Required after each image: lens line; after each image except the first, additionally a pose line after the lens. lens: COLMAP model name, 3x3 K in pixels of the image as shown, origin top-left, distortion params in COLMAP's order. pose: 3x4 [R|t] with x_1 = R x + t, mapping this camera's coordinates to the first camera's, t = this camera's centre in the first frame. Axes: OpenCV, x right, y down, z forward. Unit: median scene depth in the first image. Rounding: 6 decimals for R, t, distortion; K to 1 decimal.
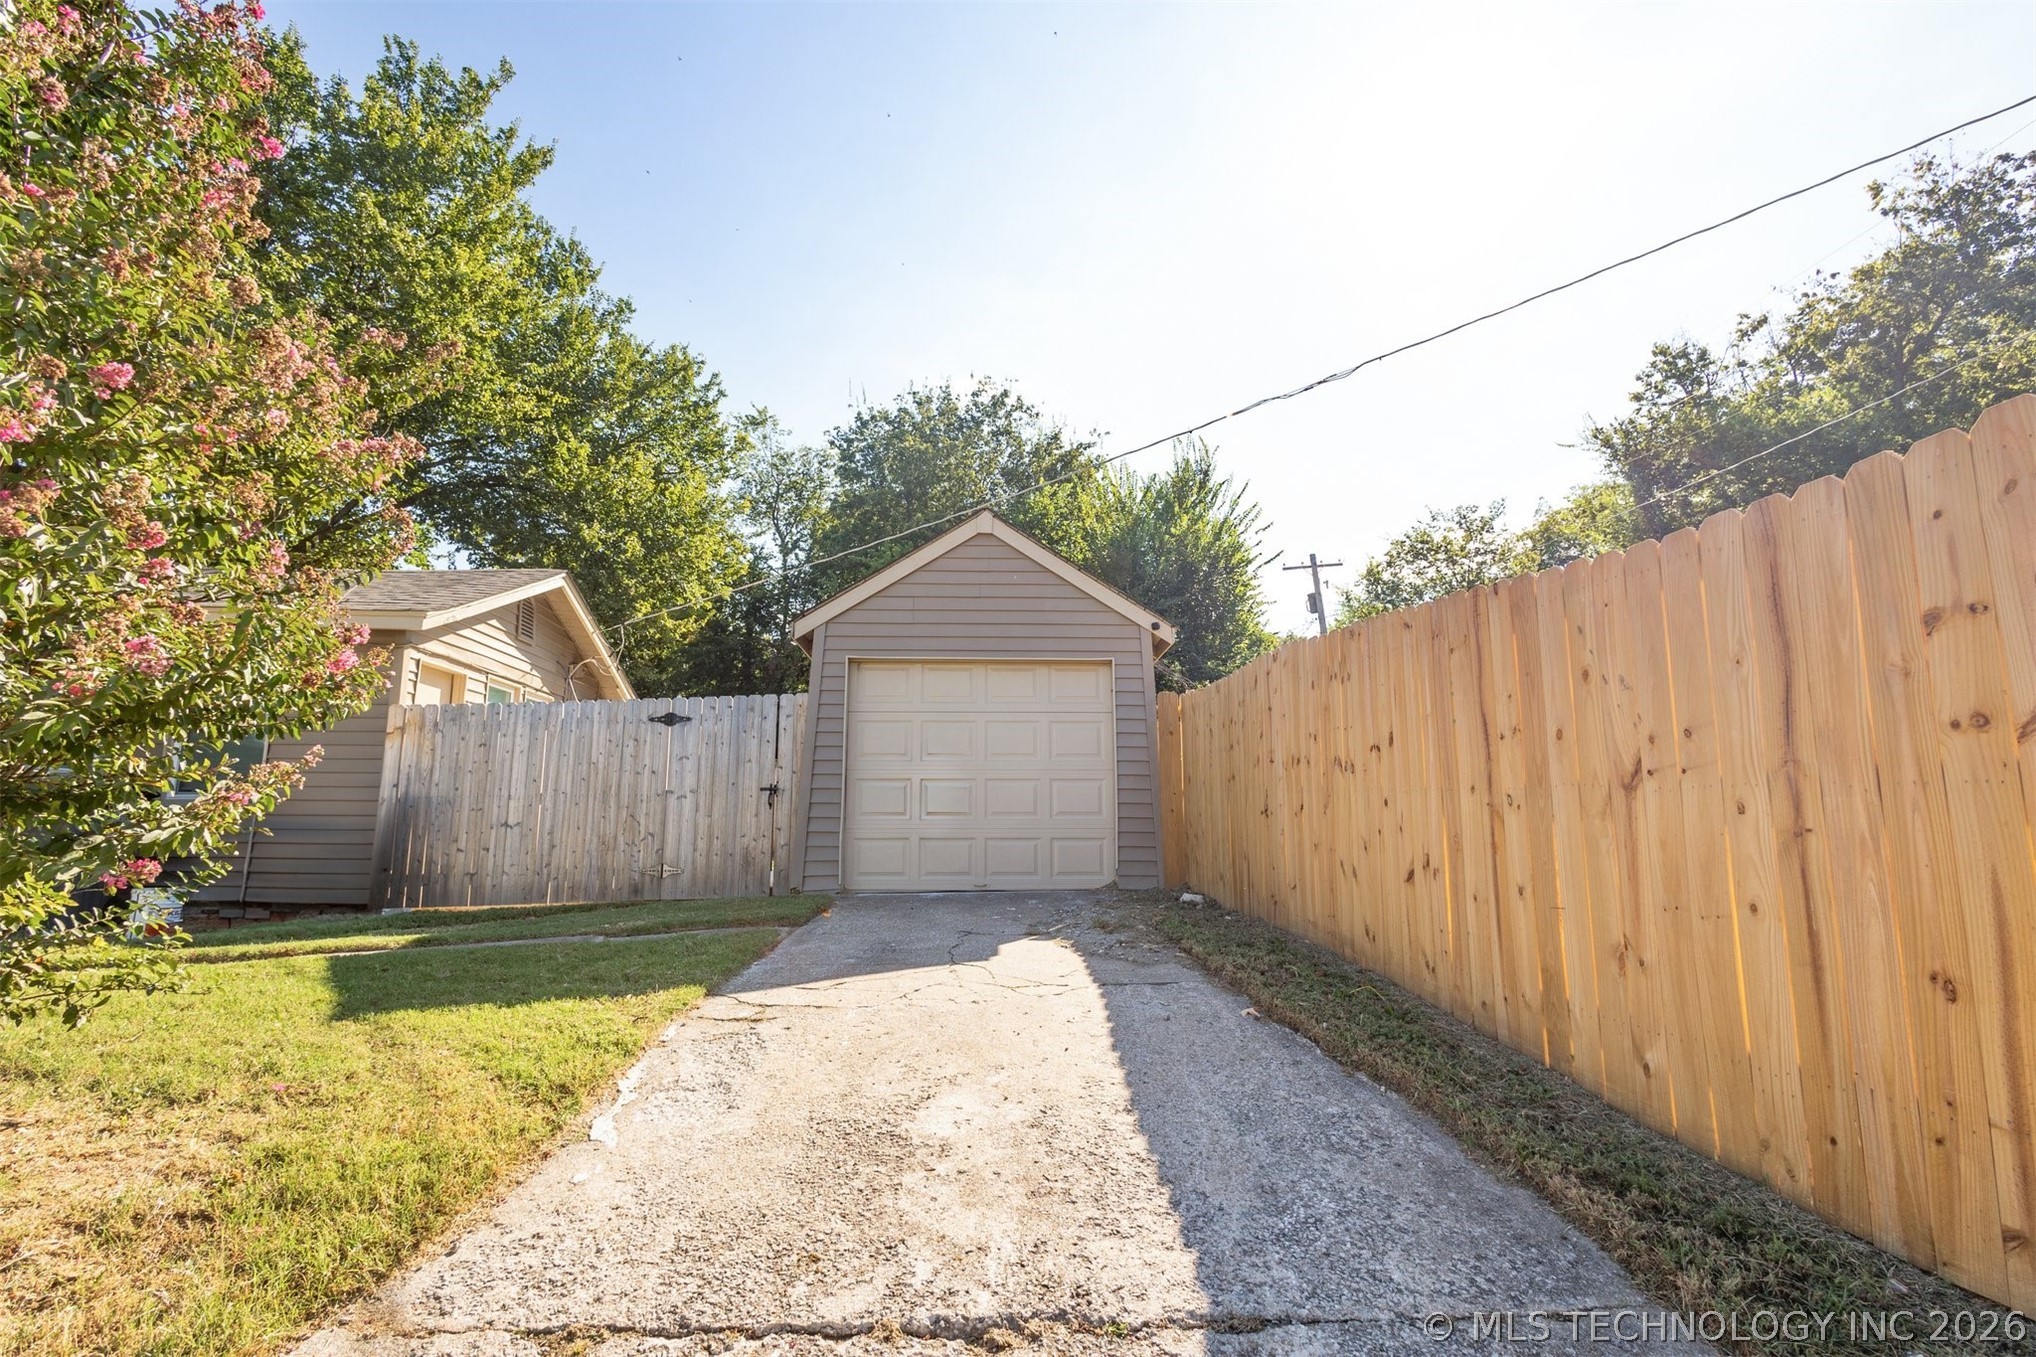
lens RADIAL K [[953.1, 0, 1015.5], [0, 953.1, 713.5], [0, 0, 1]] dist [0.024649, 0.000012]
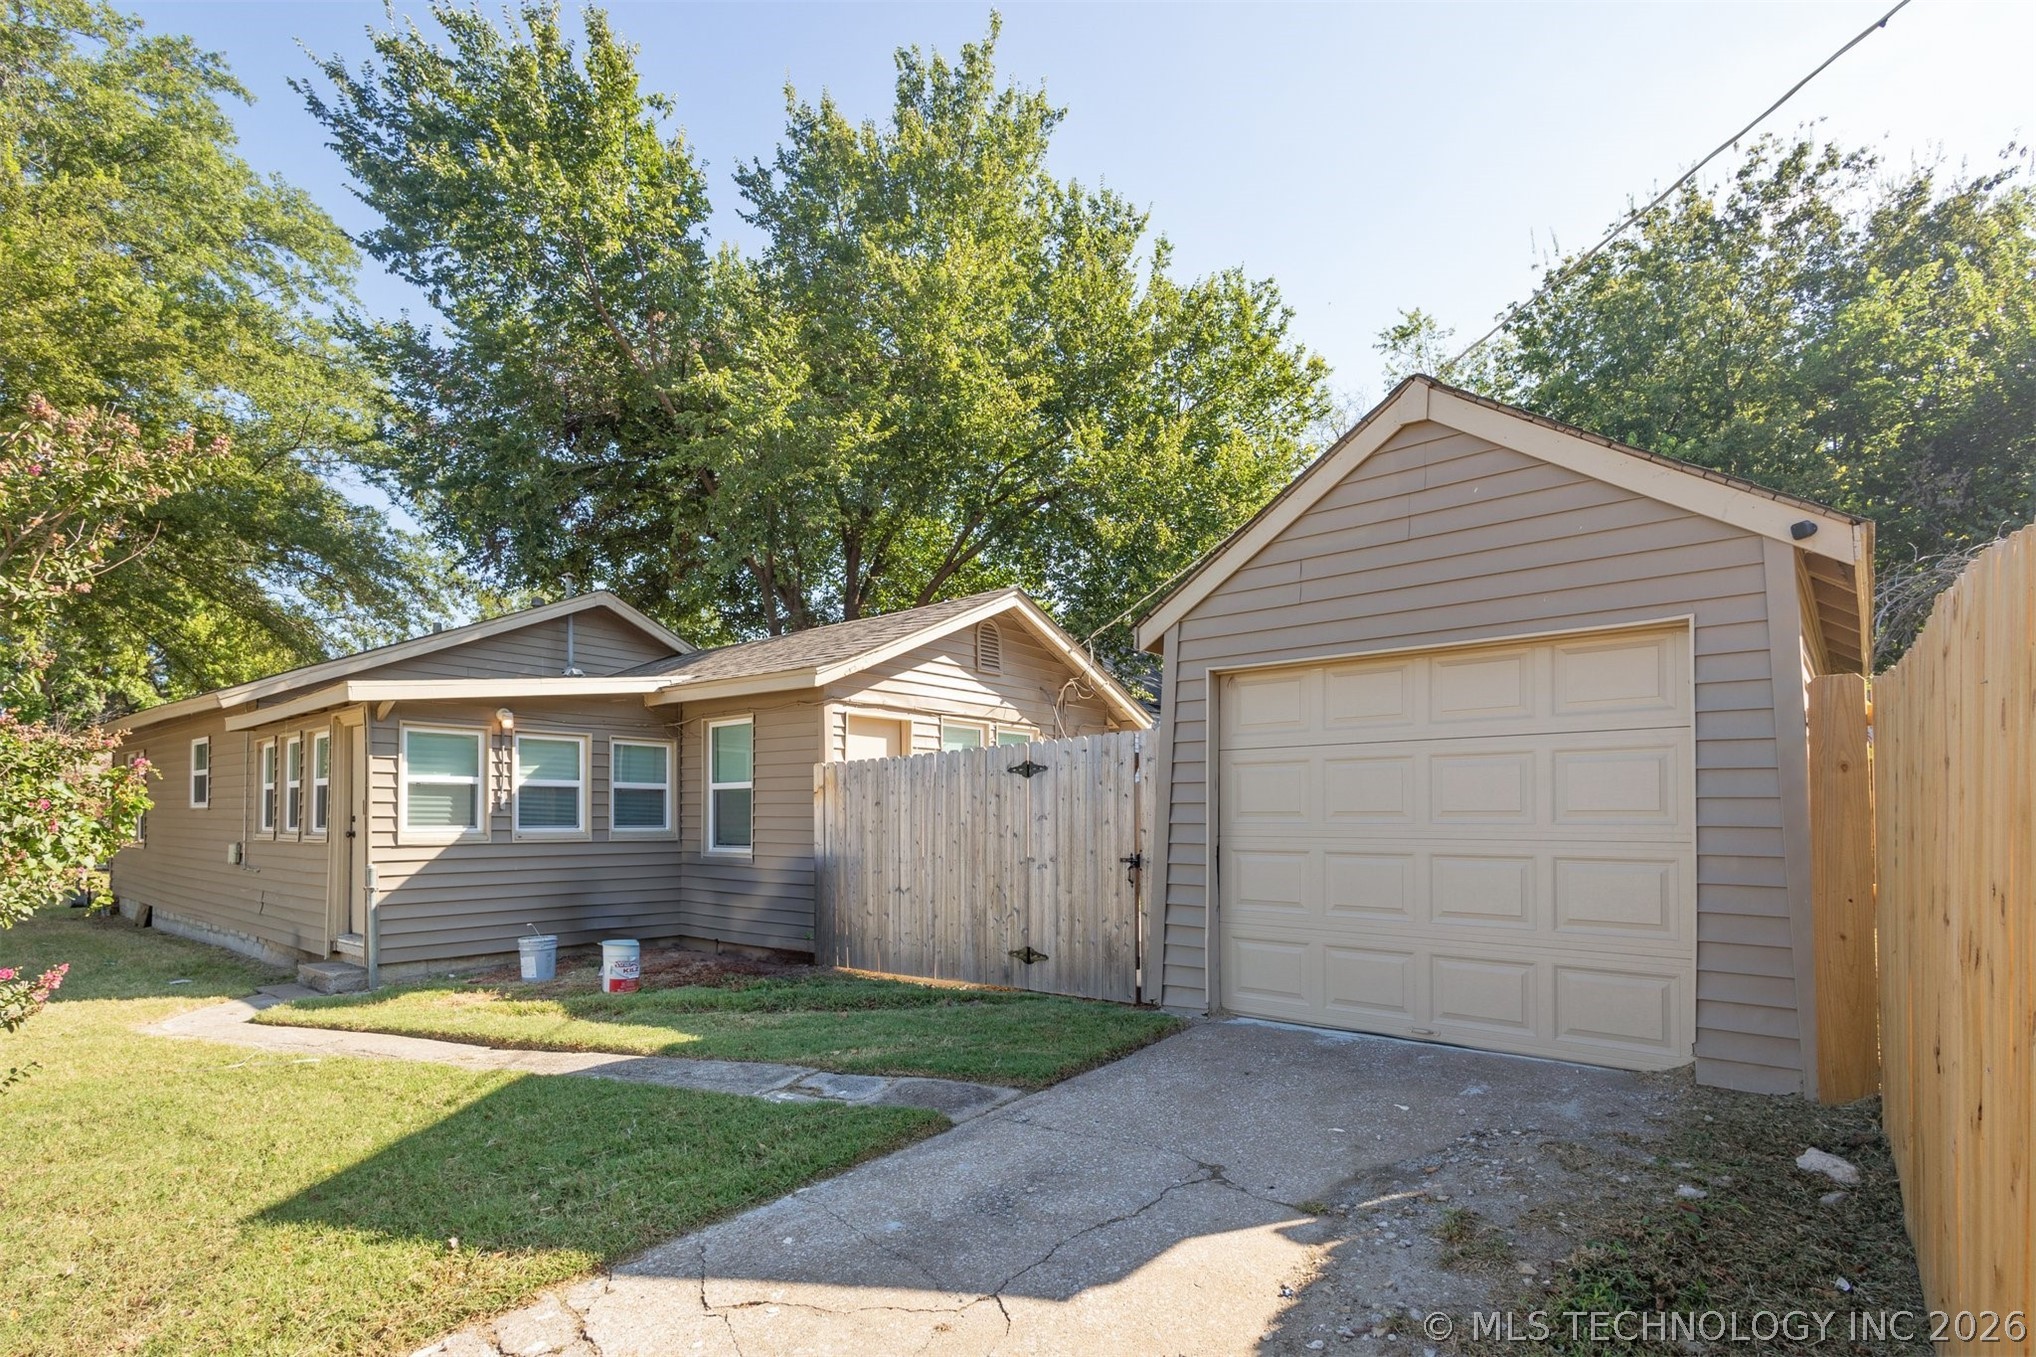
lens RADIAL K [[988.6, 0, 1018.5], [0, 988.6, 820.3], [0, 0, 1]] dist [0.012622, -0.000113]
pose [[0.733998, 0.005596, -0.679129, 0.192753], [0.086521, 0.991048, 0.101677, -0.035636], [0.673618, -0.133389, 0.726943, 0.381739]]
